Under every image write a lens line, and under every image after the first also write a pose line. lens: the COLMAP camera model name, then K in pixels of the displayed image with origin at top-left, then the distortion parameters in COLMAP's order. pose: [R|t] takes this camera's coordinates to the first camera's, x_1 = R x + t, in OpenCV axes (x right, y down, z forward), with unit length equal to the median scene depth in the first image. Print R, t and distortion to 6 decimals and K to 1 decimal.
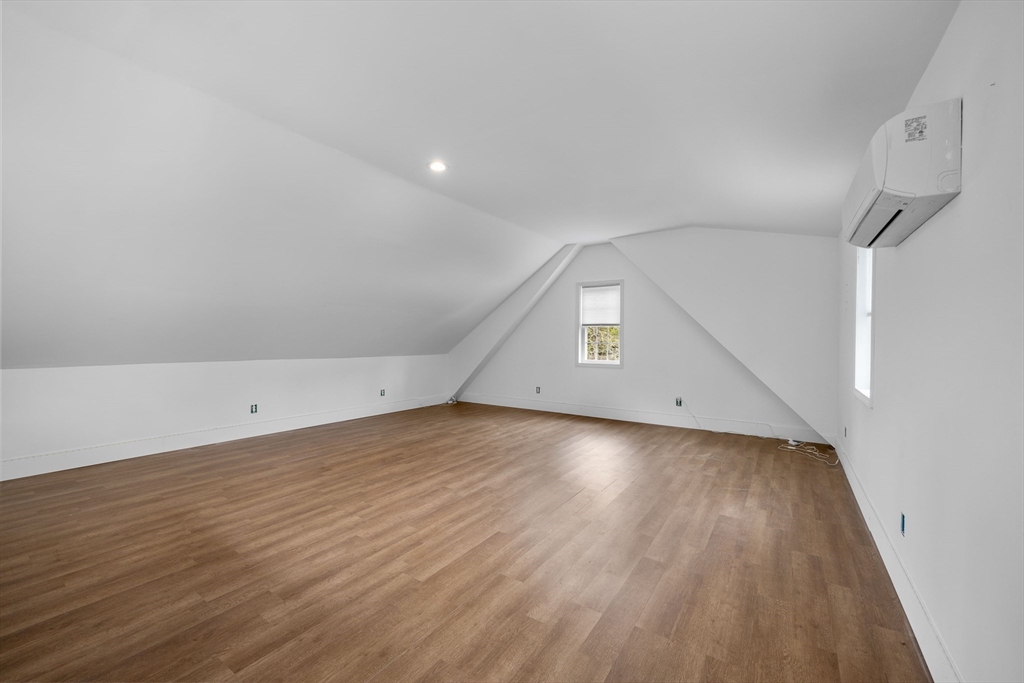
lens RADIAL K [[408.4, 0, 515.0], [0, 408.4, 339.5], [0, 0, 1]] dist [-0.003742, 0.000066]
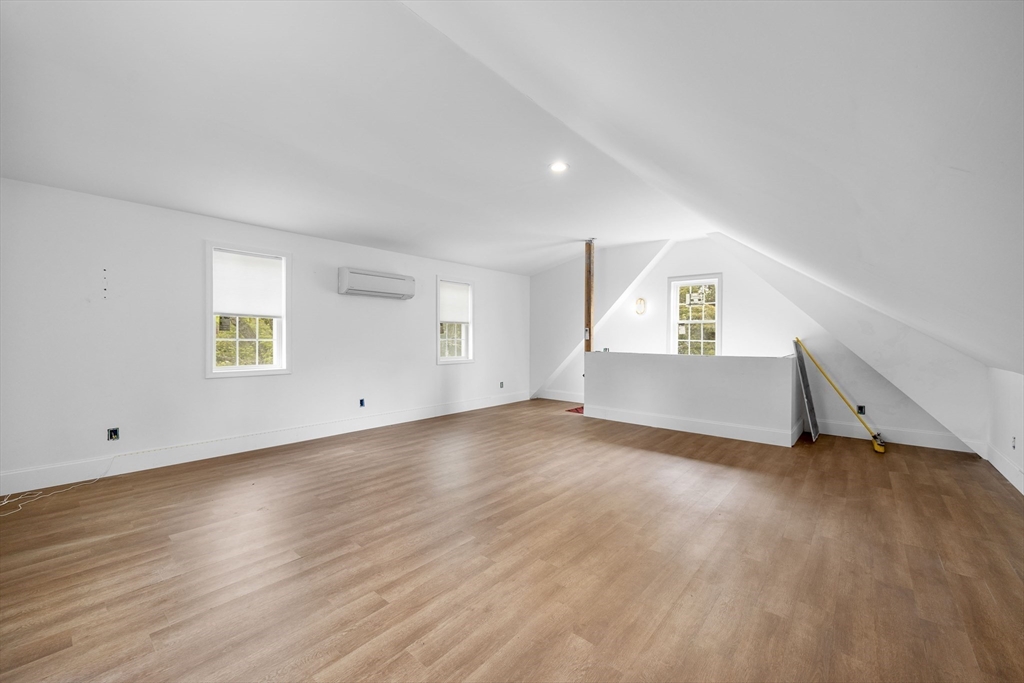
lens RADIAL K [[408.4, 0, 515.0], [0, 408.4, 339.5], [0, 0, 1]] dist [-0.003742, 0.000066]
pose [[-0.993382, -0.013704, 0.114036, -0.208096], [-0.012597, 0.999866, 0.010422, -0.003988], [-0.114164, 0.008917, -0.993422, 2.076697]]
